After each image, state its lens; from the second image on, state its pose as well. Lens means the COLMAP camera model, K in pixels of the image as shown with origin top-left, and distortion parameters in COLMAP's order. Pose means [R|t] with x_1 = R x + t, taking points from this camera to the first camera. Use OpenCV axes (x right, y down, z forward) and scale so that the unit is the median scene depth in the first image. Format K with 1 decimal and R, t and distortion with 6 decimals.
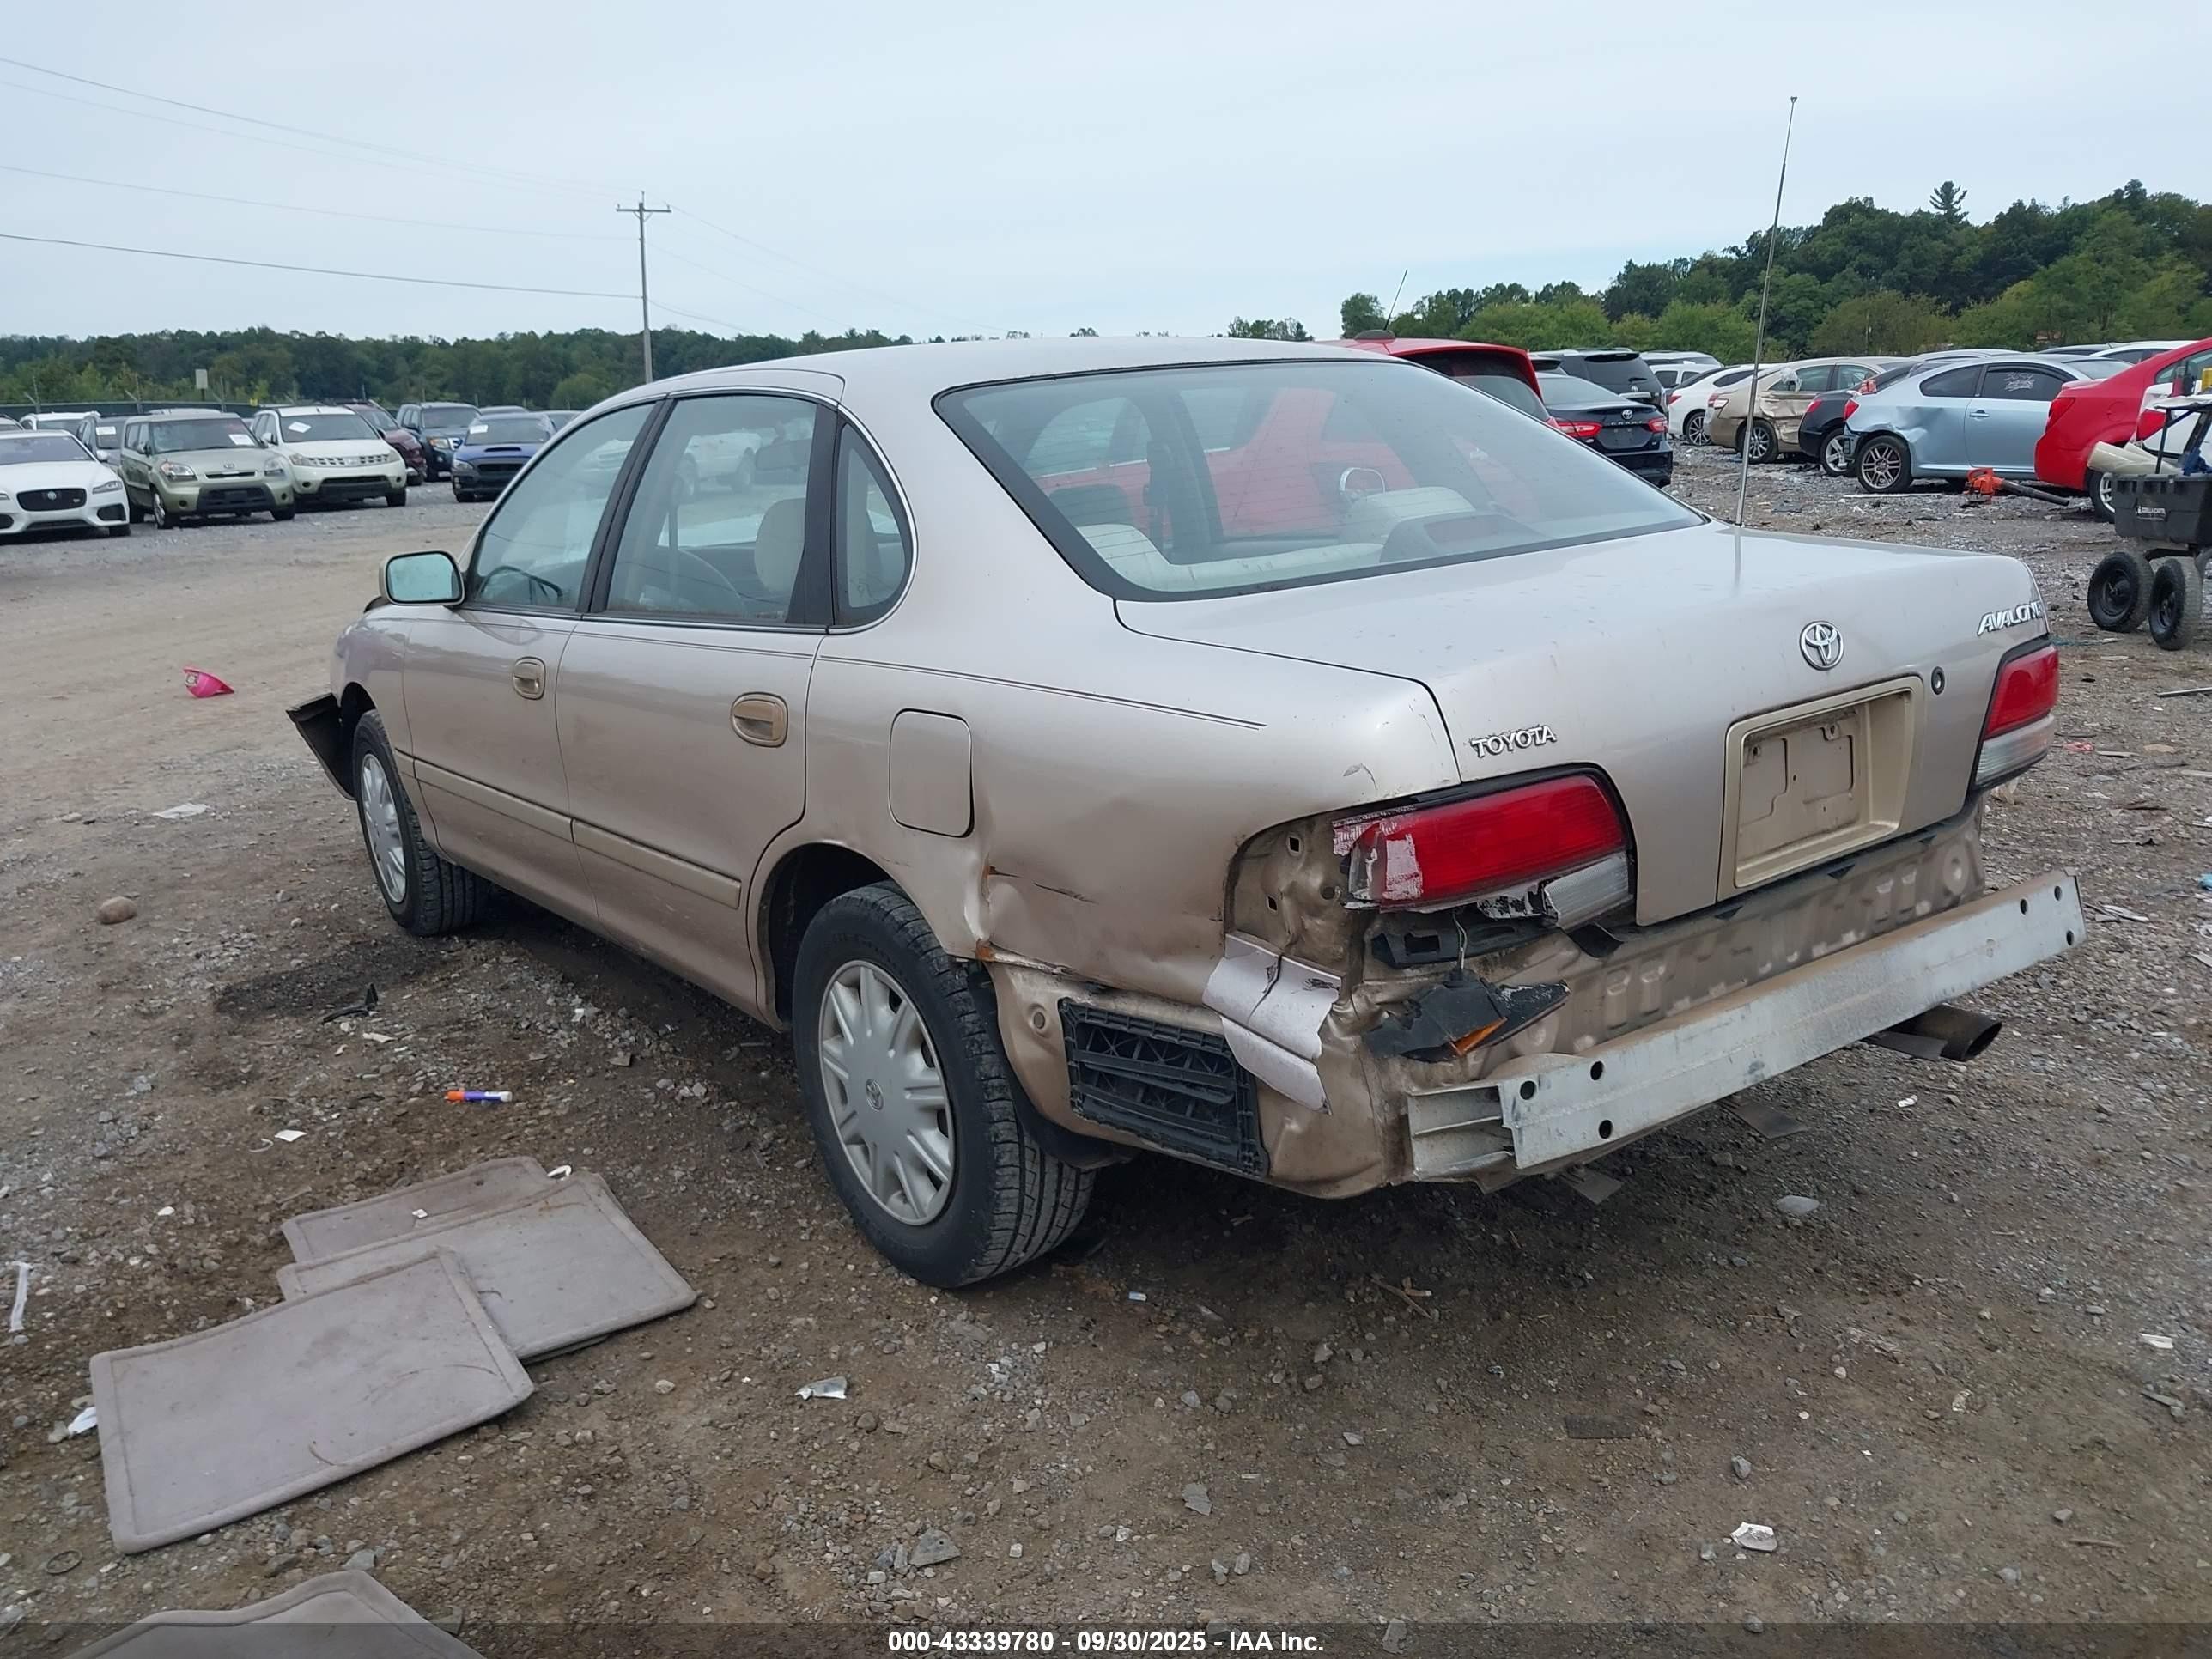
lens RADIAL K [[1782.0, 0, 1106.0], [0, 1782.0, 829.5], [0, 0, 1]] dist [0.022475, -0.052678]
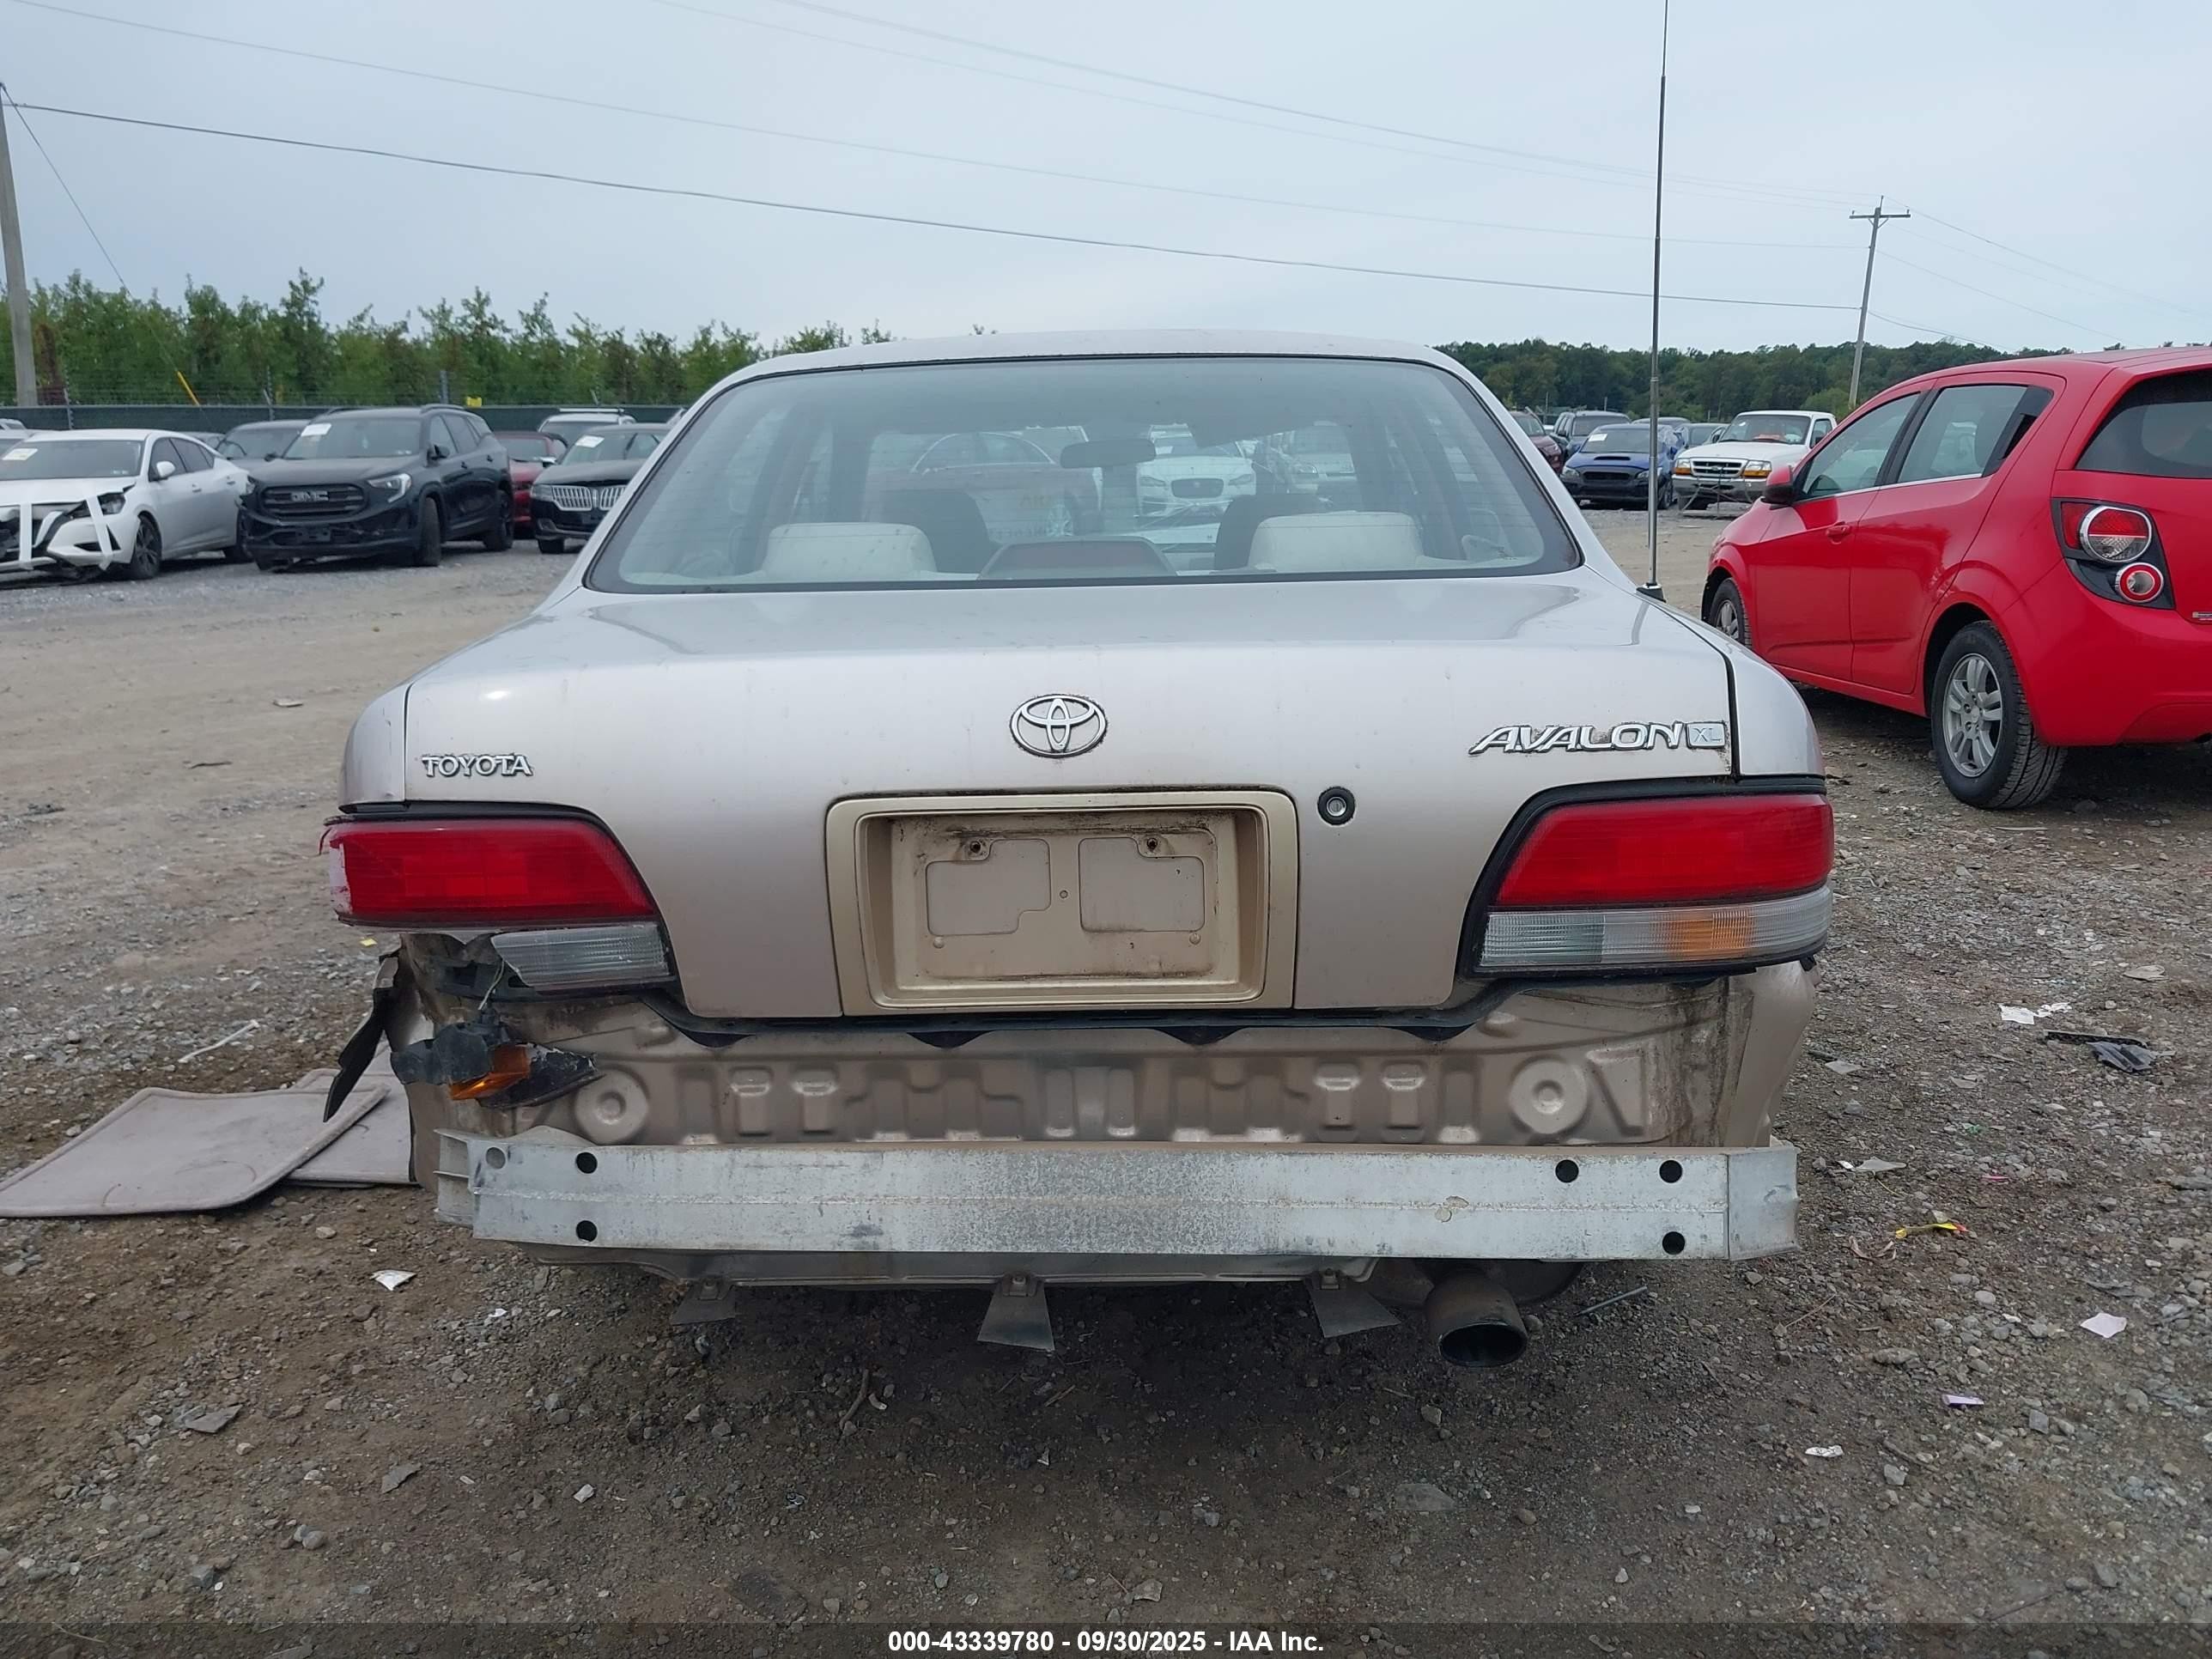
lens RADIAL K [[1754.7, 0, 1109.2], [0, 1754.7, 870.8], [0, 0, 1]] dist [-0.003108, 0.002400]
pose [[0.785715, 0.180848, -0.591562, 0.069671], [-0.169193, 0.982672, 0.075692, -0.008194], [0.595001, 0.040616, 0.802698, 0.033534]]
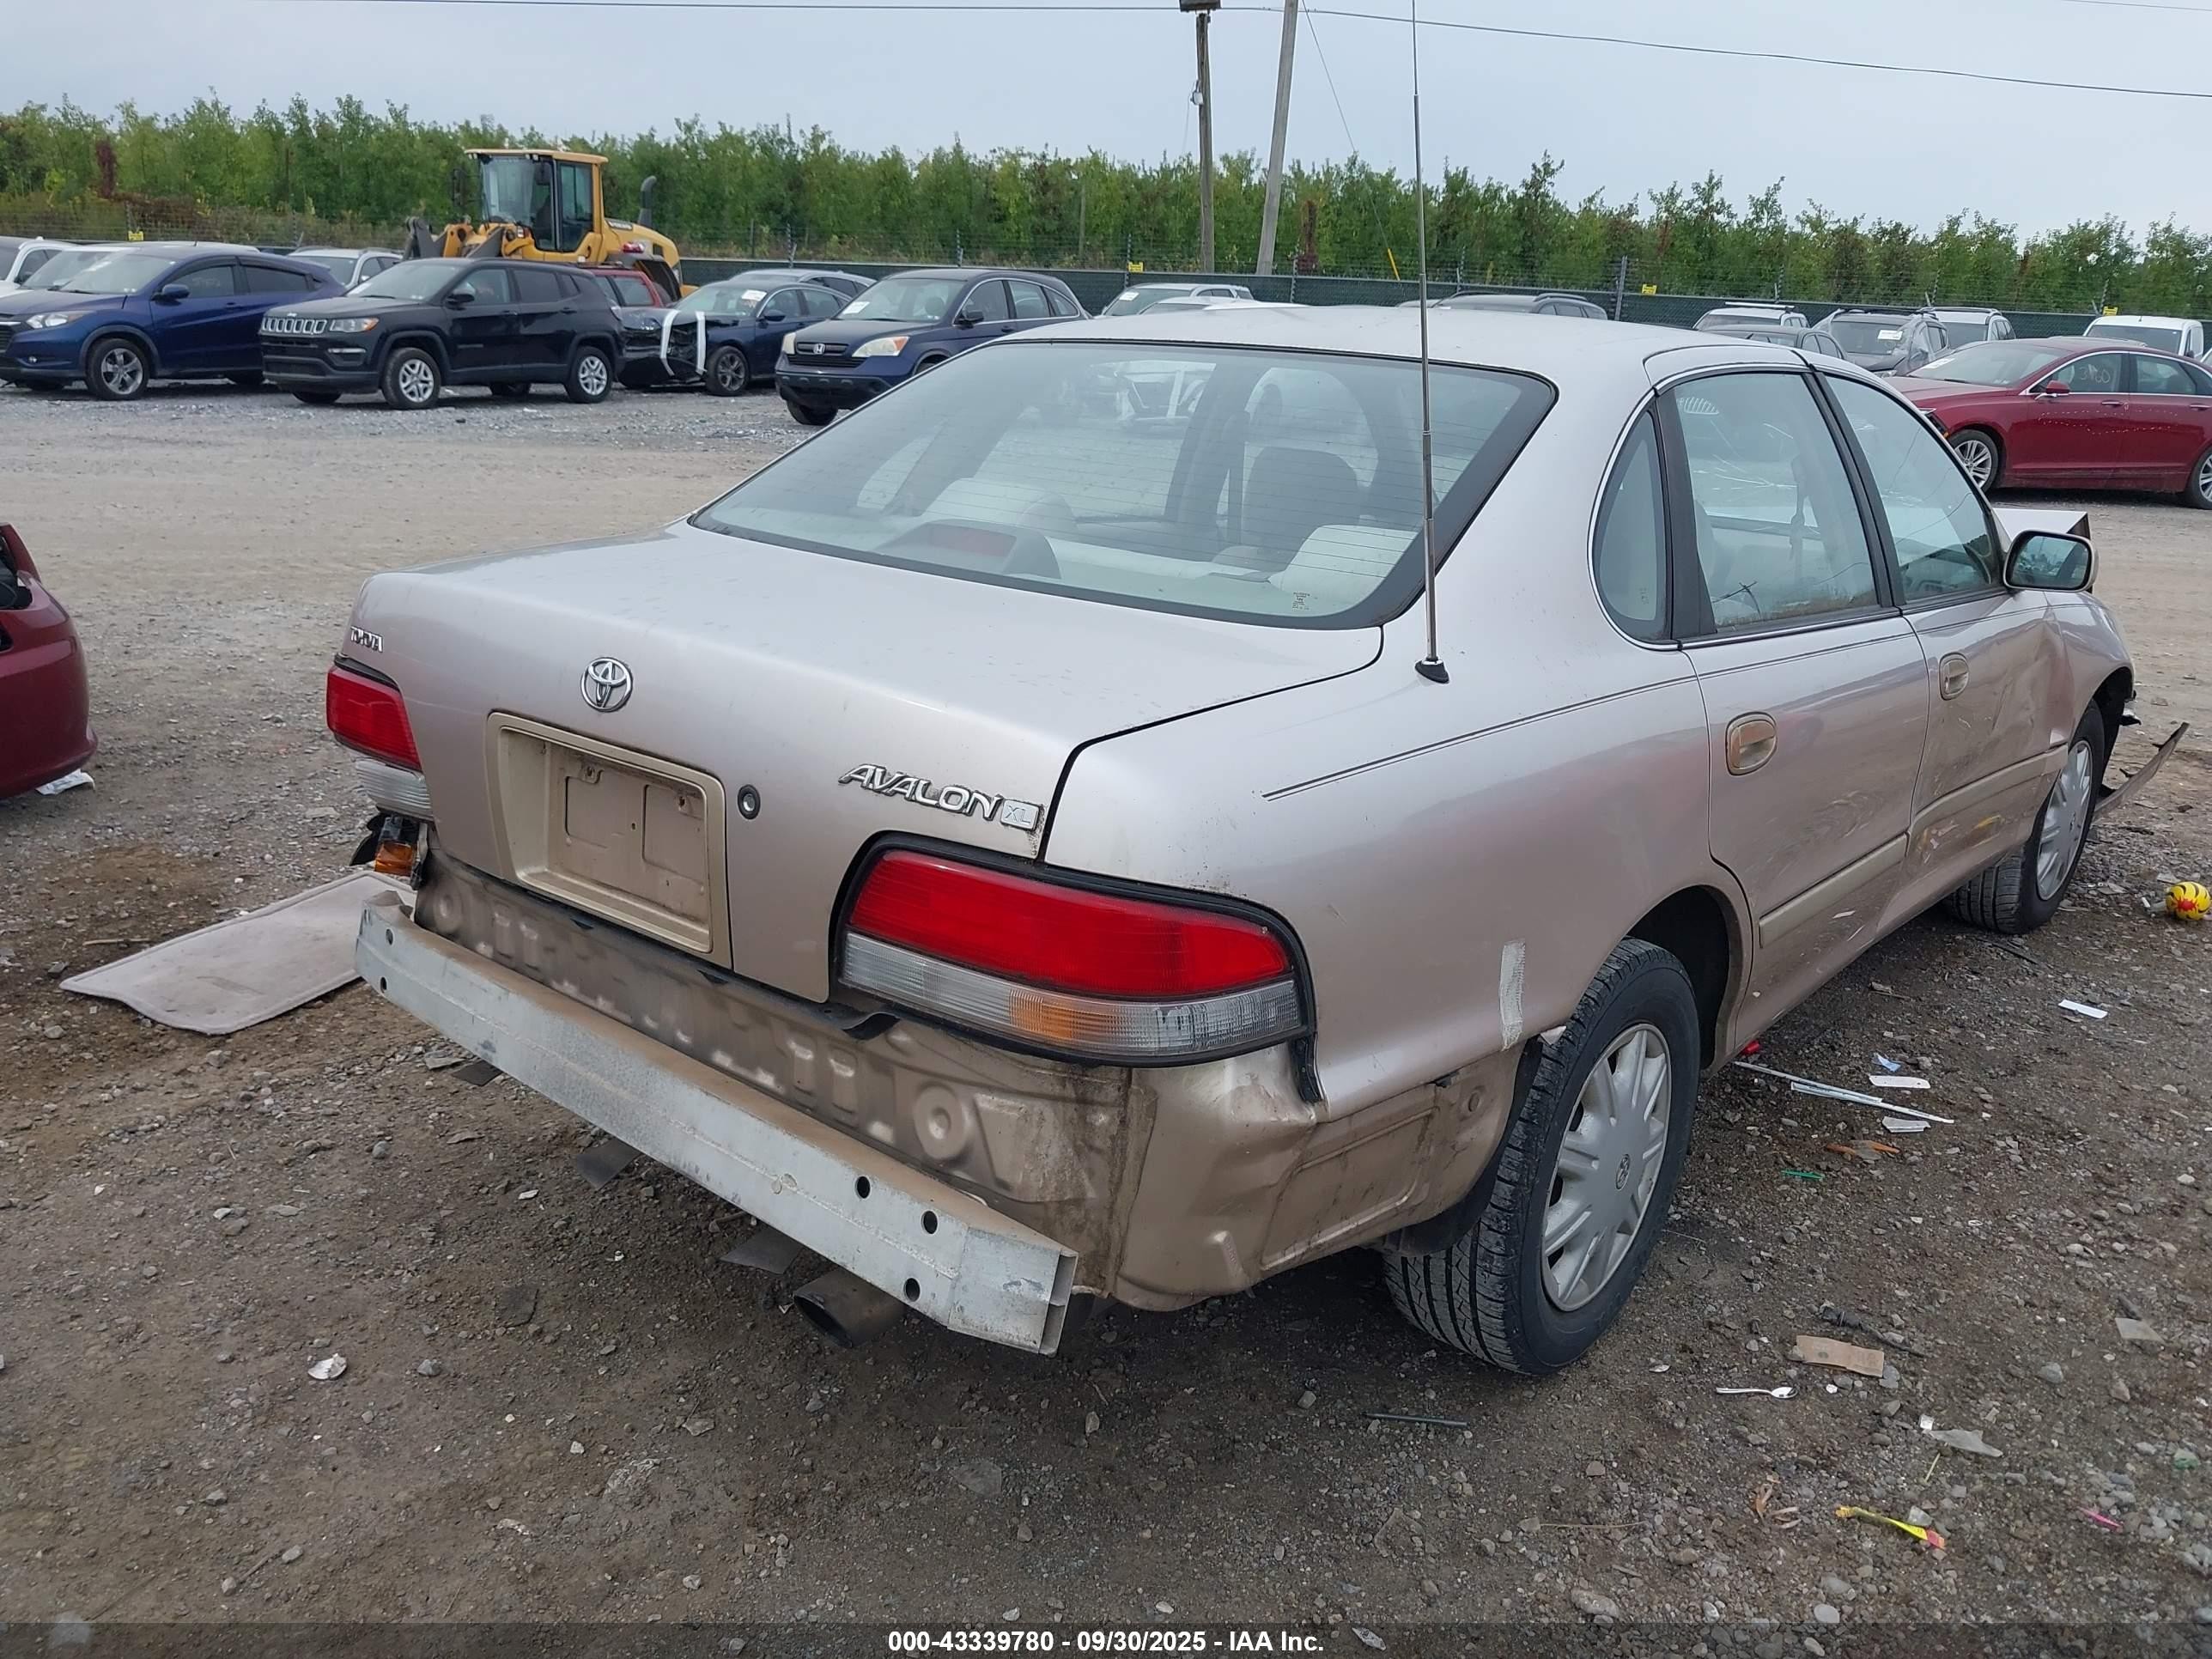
lens RADIAL K [[1752.8, 0, 1106.0], [0, 1752.8, 829.5], [0, 0, 1]] dist [0.009272, 0.011349]
pose [[0.232746, 0.335537, -0.912822, 0.104892], [-0.291351, 0.919546, 0.263722, -0.027864], [0.927871, 0.204572, 0.311779, 0.077949]]
